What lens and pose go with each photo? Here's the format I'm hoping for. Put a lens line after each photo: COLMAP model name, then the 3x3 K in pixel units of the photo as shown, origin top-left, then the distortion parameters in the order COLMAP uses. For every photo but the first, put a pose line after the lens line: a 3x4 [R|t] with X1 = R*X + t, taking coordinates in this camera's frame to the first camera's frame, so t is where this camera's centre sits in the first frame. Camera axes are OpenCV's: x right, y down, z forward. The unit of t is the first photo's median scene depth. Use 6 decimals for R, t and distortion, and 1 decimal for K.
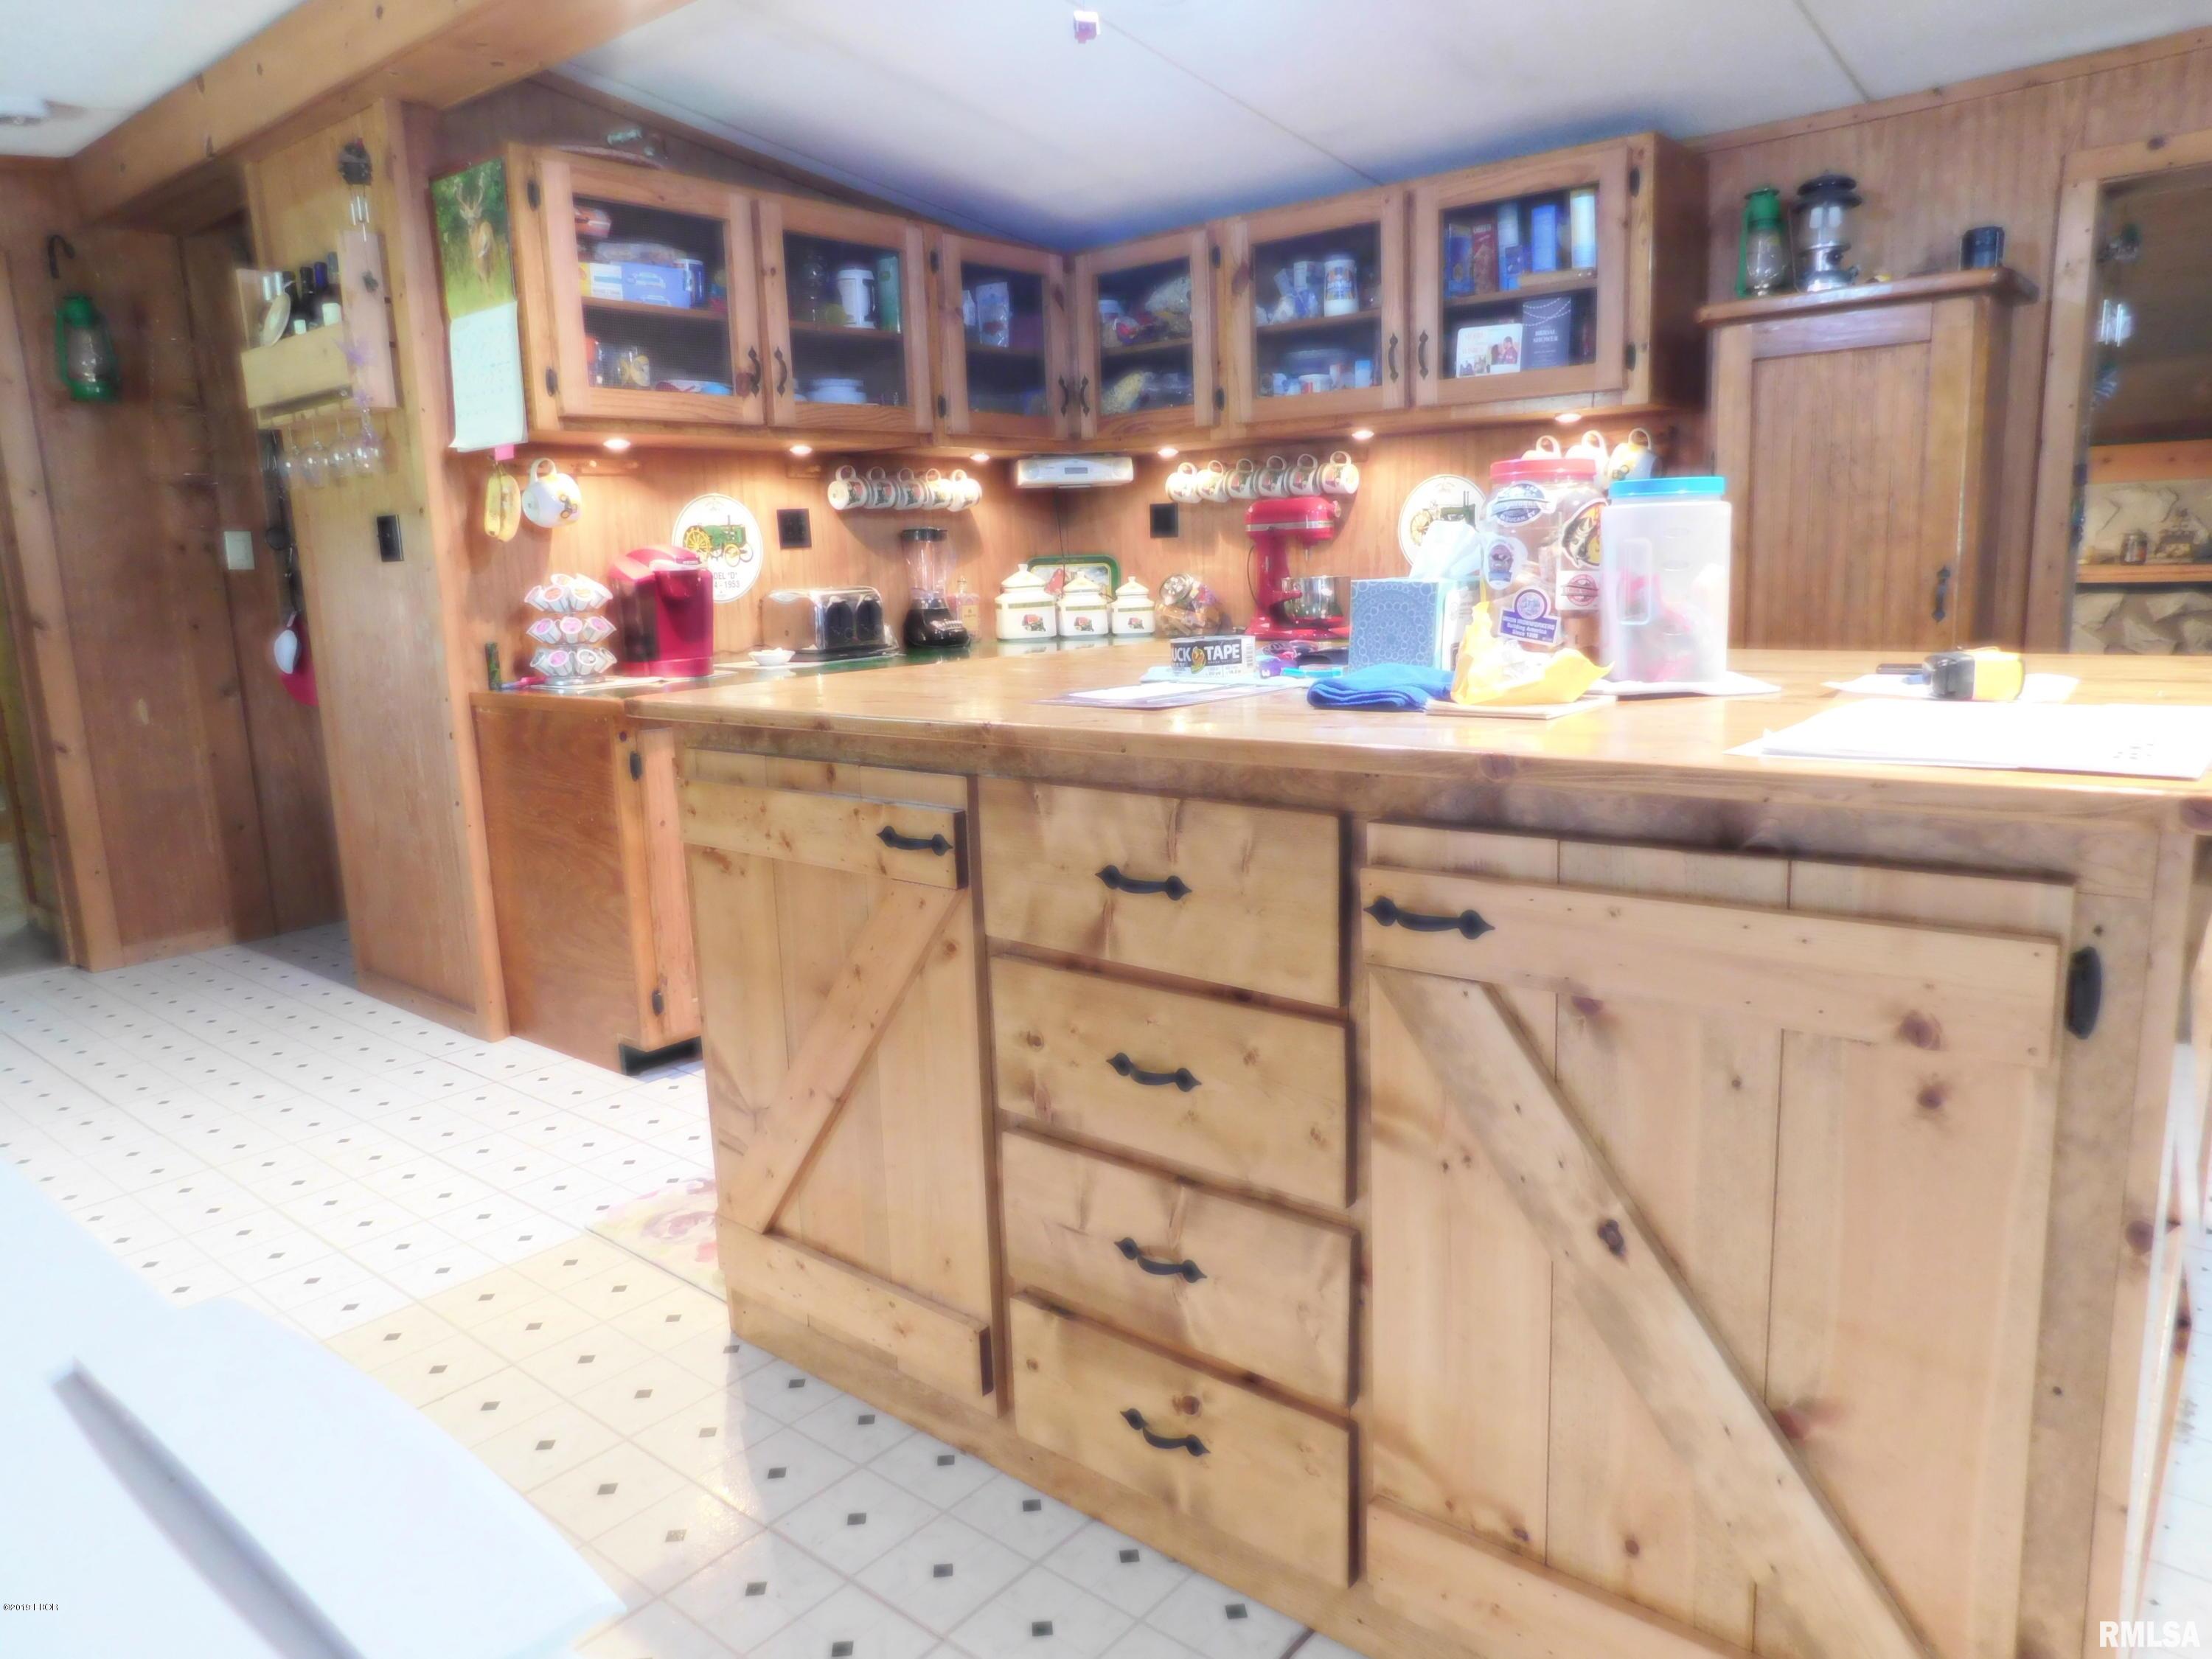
lens RADIAL K [[1493.0, 0, 1109.0], [0, 1493.0, 834.4], [0, 0, 1]] dist [-0.056634, 0.057735]
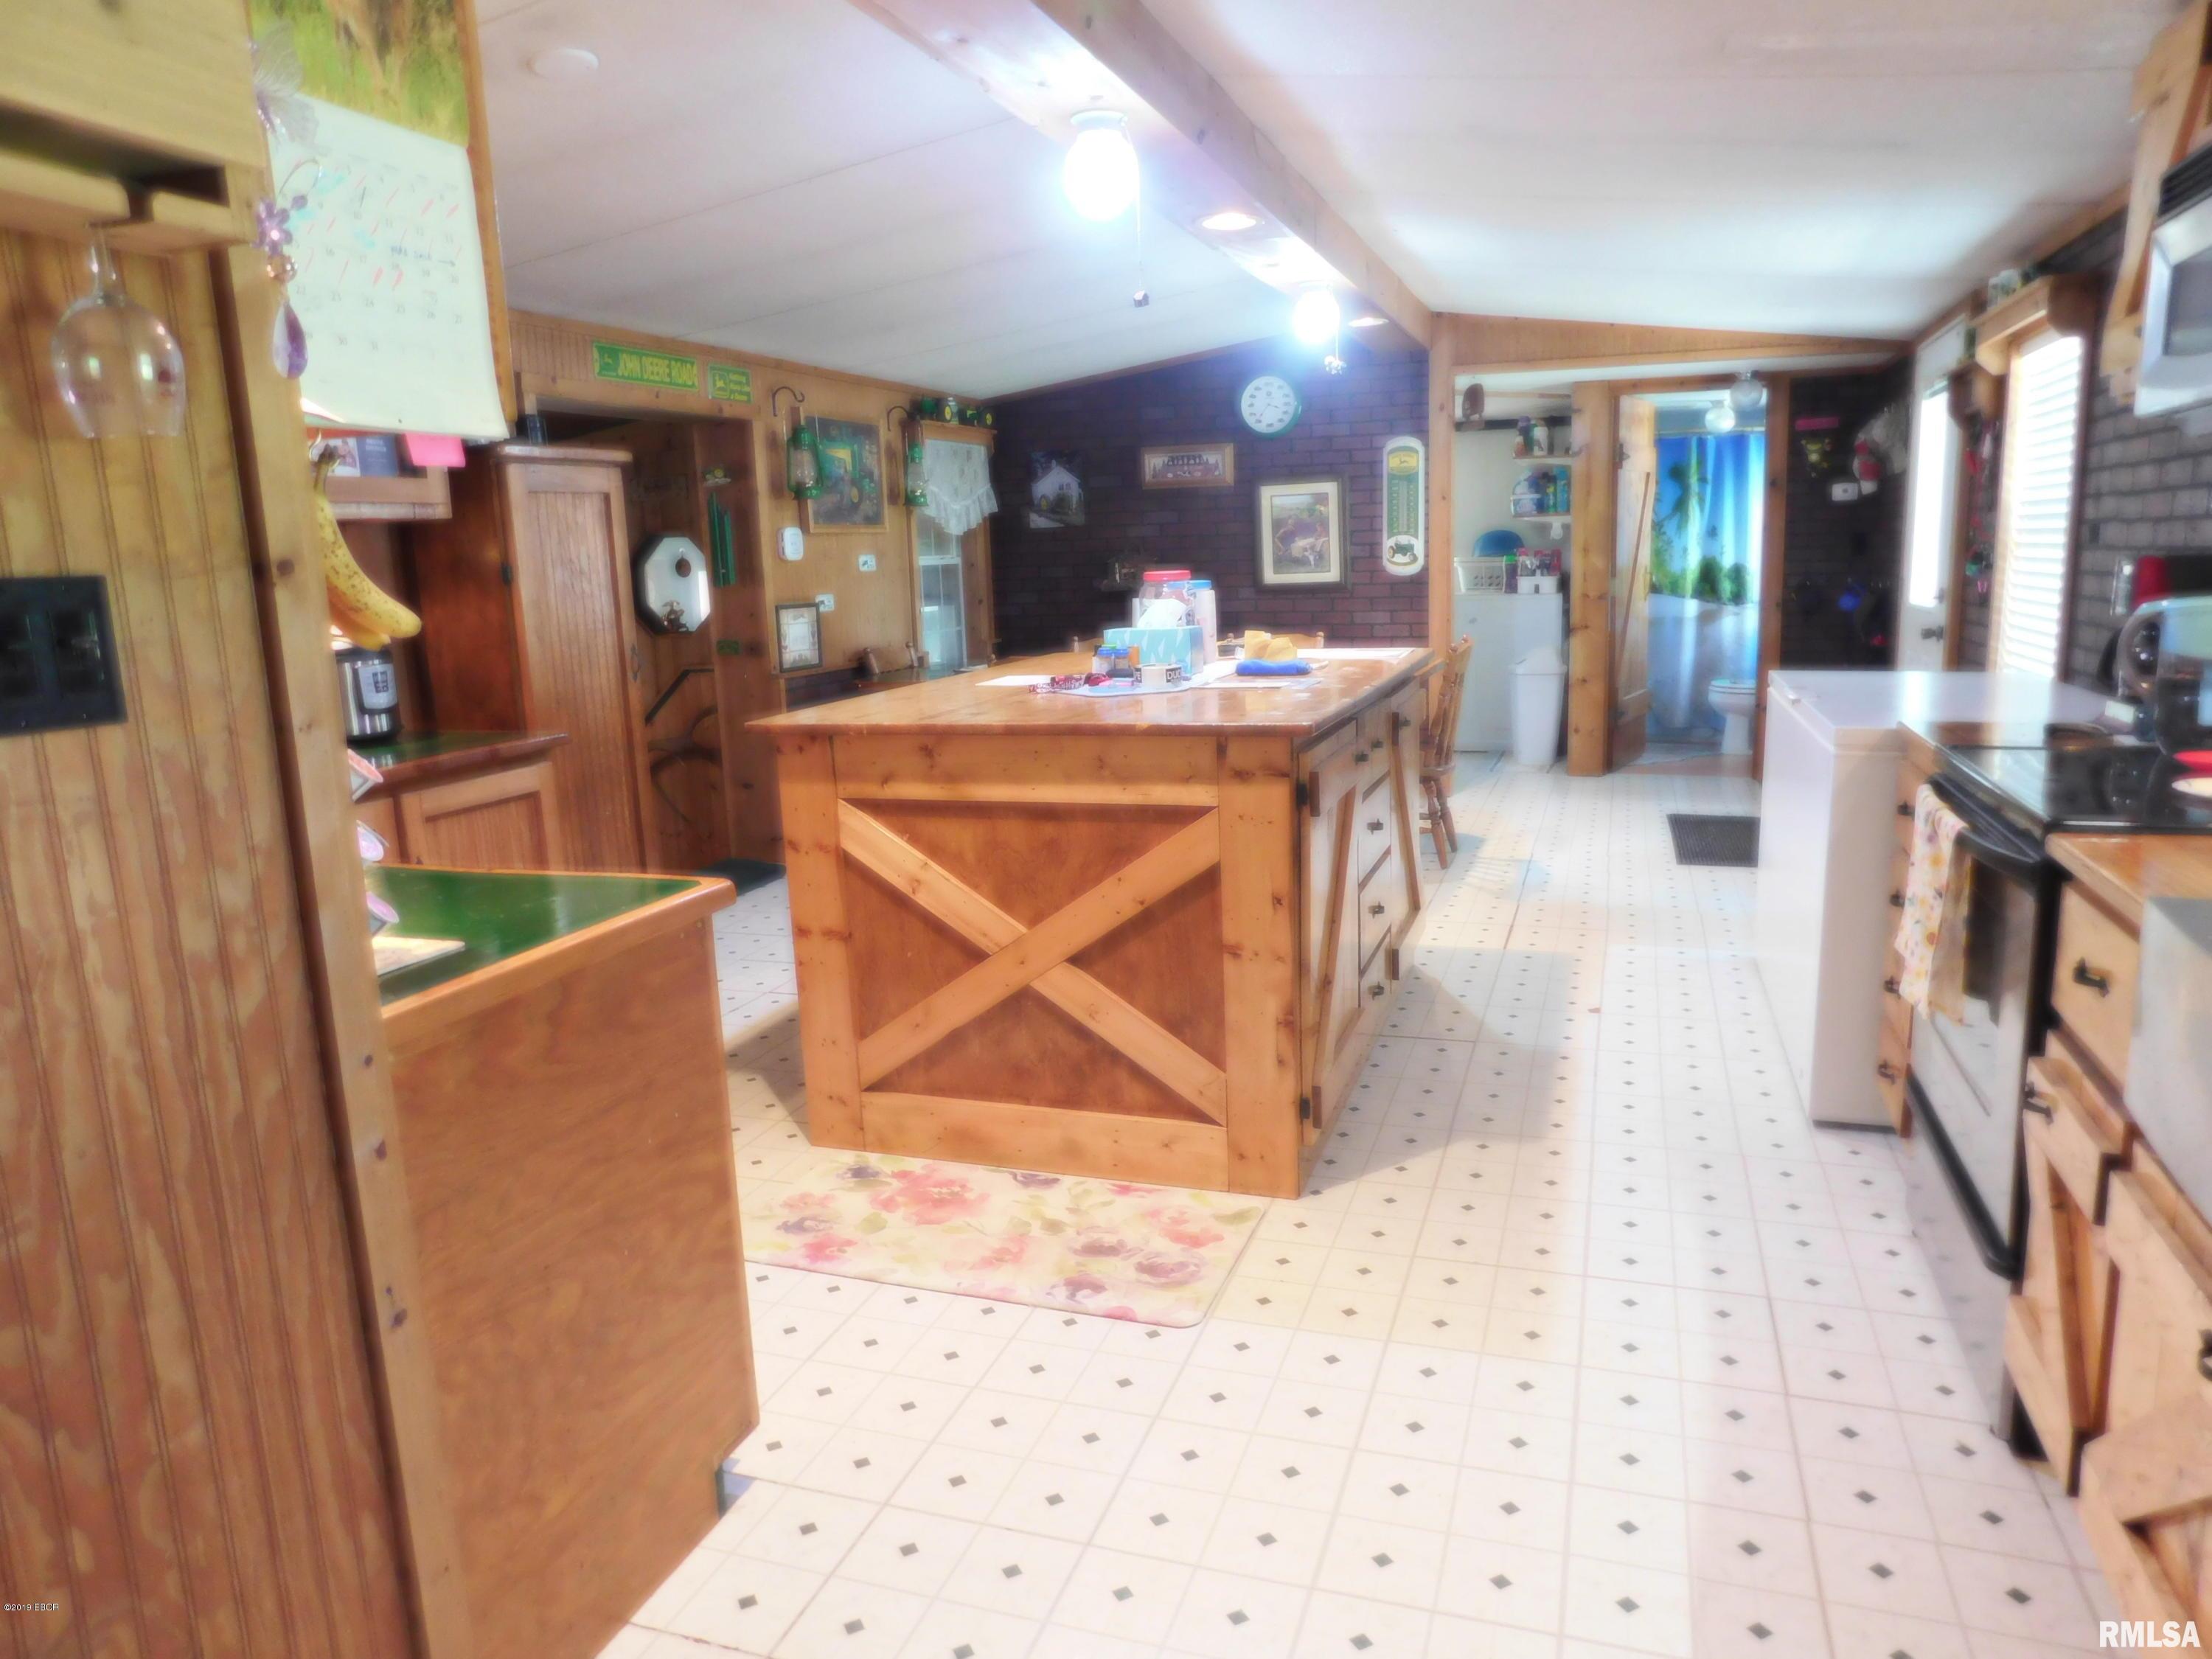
lens RADIAL K [[1493.0, 0, 1109.0], [0, 1493.0, 834.4], [0, 0, 1]] dist [-0.056634, 0.057735]
pose [[-0.367422, -0.123069, 0.921876, -1.186715], [0.220009, 0.951573, 0.214721, -0.255329], [-0.903658, 0.281714, -0.322552, 1.282878]]
